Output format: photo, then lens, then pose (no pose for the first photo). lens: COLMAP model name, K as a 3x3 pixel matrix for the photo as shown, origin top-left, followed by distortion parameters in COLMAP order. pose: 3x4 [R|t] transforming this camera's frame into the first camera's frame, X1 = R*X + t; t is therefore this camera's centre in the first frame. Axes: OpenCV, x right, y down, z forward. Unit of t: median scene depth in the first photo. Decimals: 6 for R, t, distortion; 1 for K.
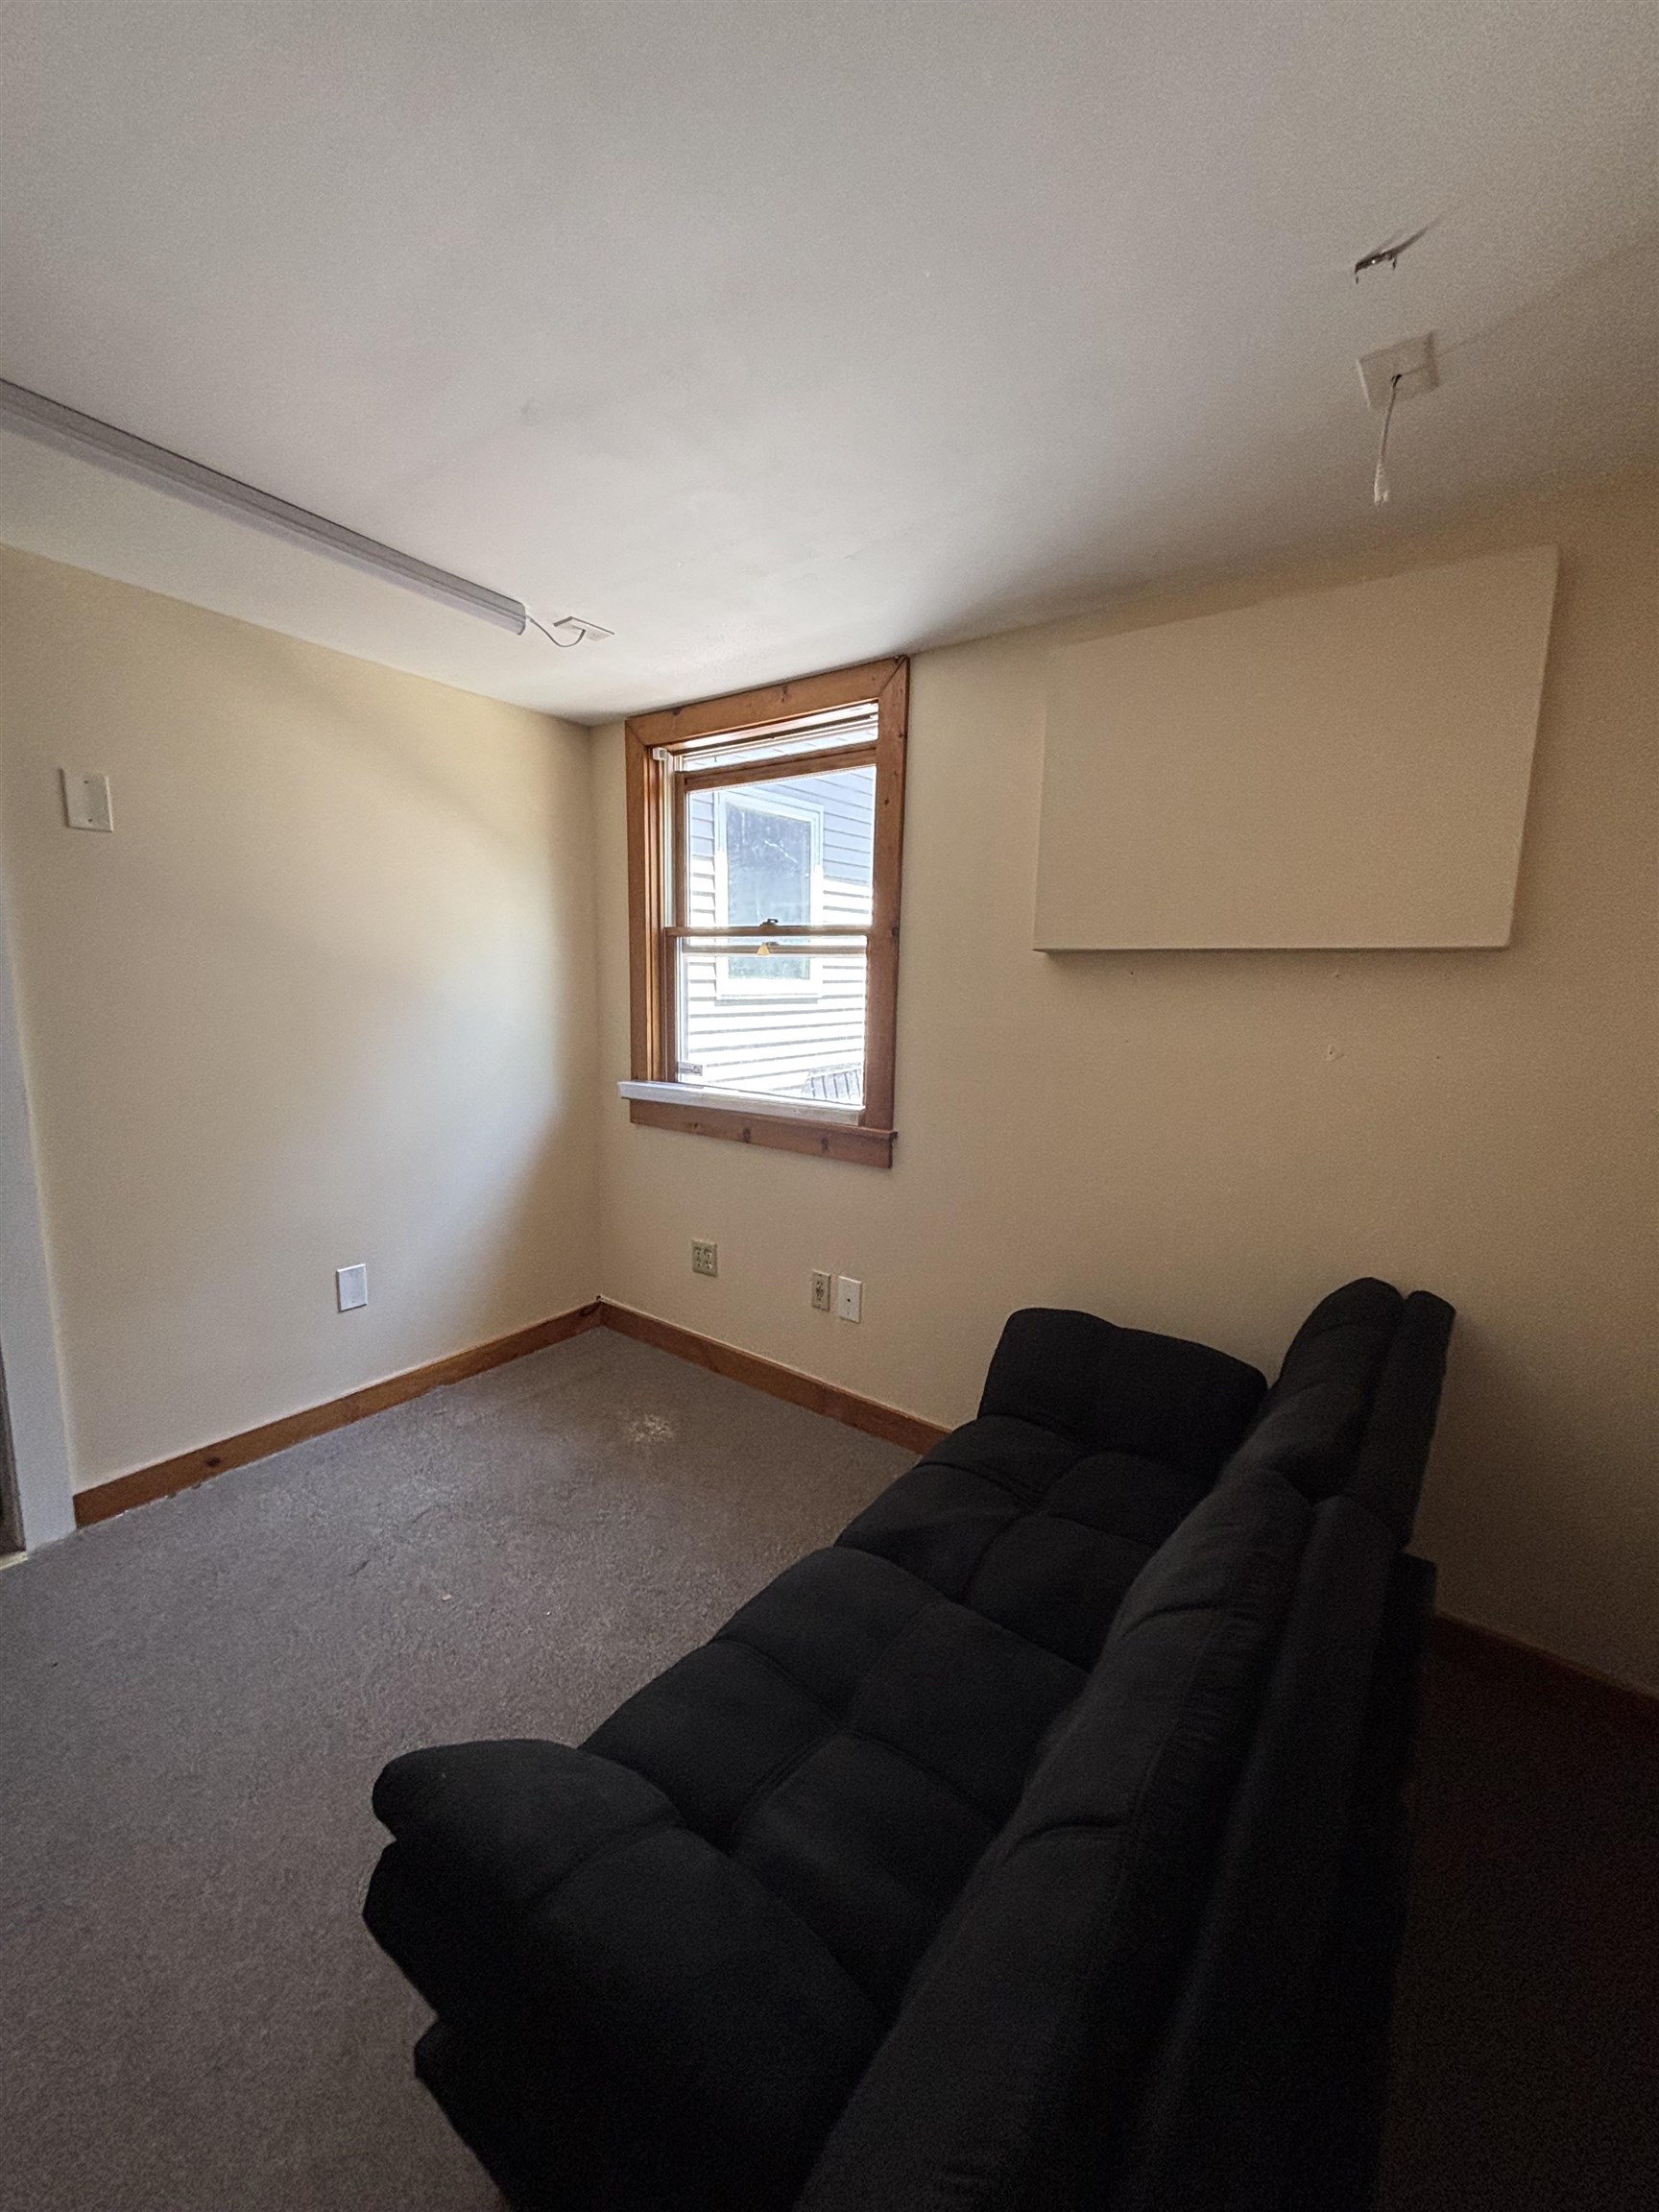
lens RADIAL K [[881.3, 0, 829.5], [0, 881.3, 1106.0], [0, 0, 1]] dist [-0.012843, -0.000207]
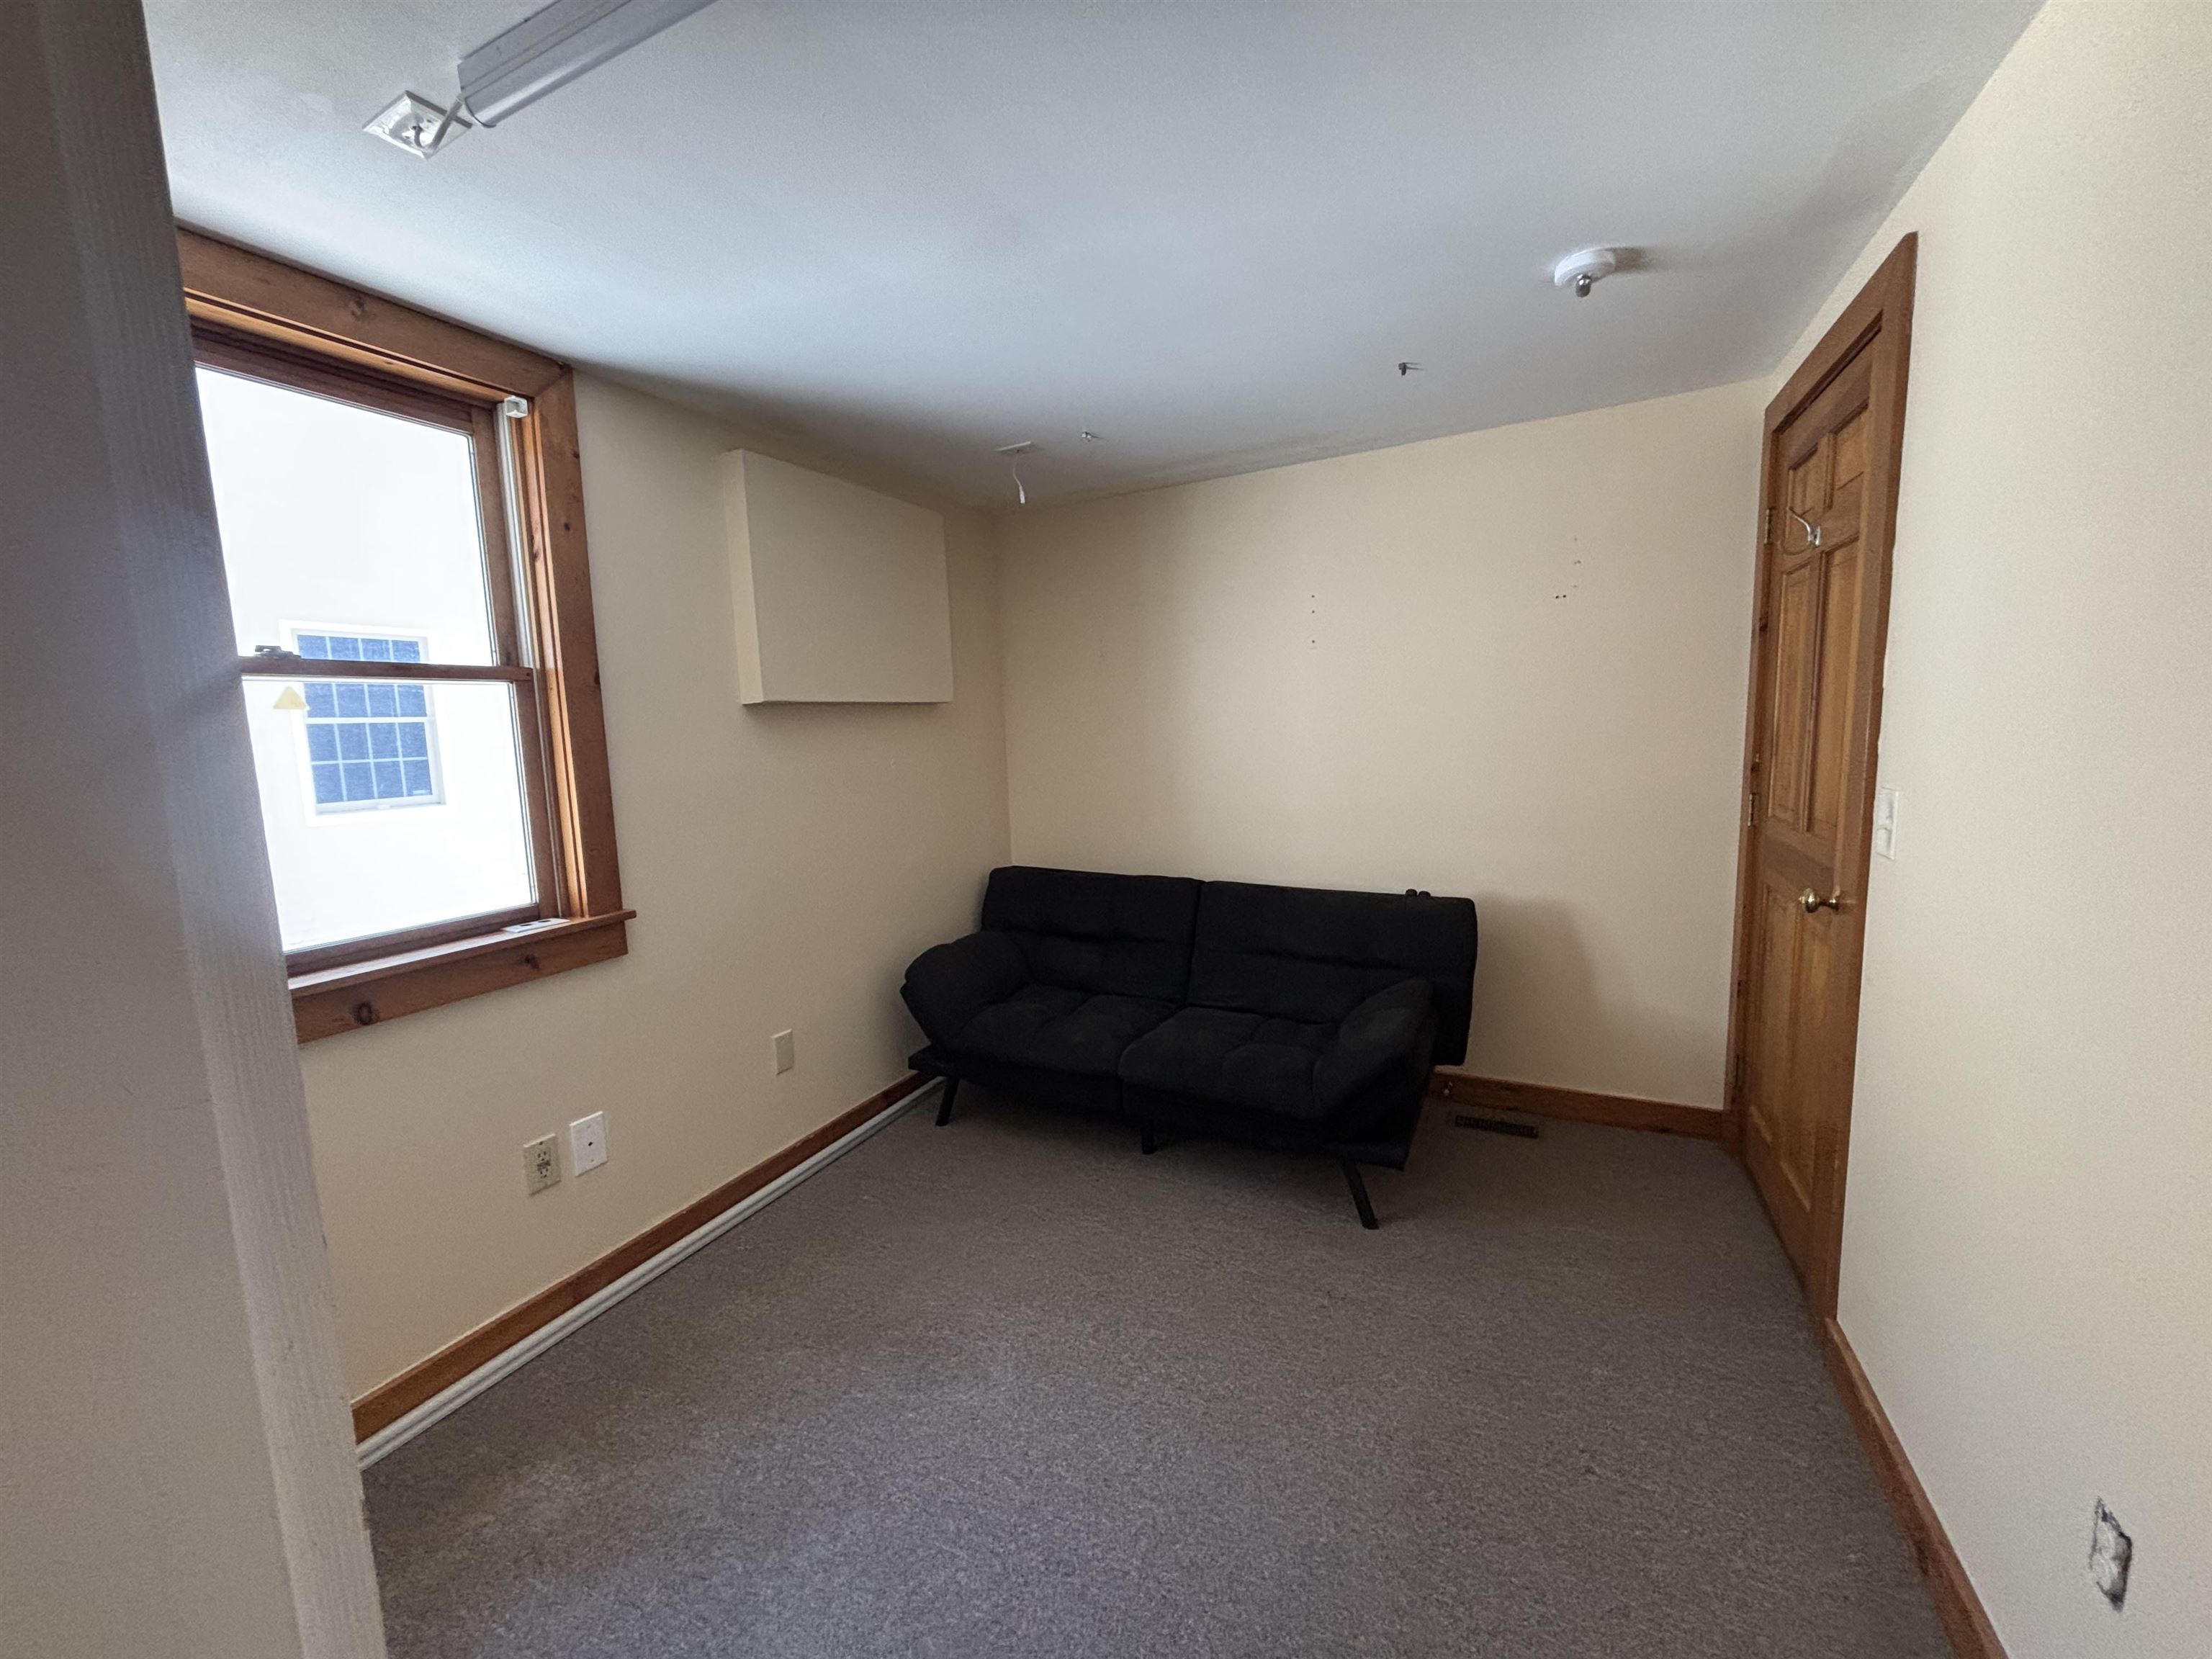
lens RADIAL K [[881.3, 0, 1106.0], [0, 881.3, 829.5], [0, 0, 1]] dist [-0.012843, -0.000207]
pose [[-0.189472, -0.126083, 0.973757, -0.842736], [0.190793, 0.968091, 0.162473, -0.096264], [-0.963171, 0.216570, -0.159371, 0.660531]]
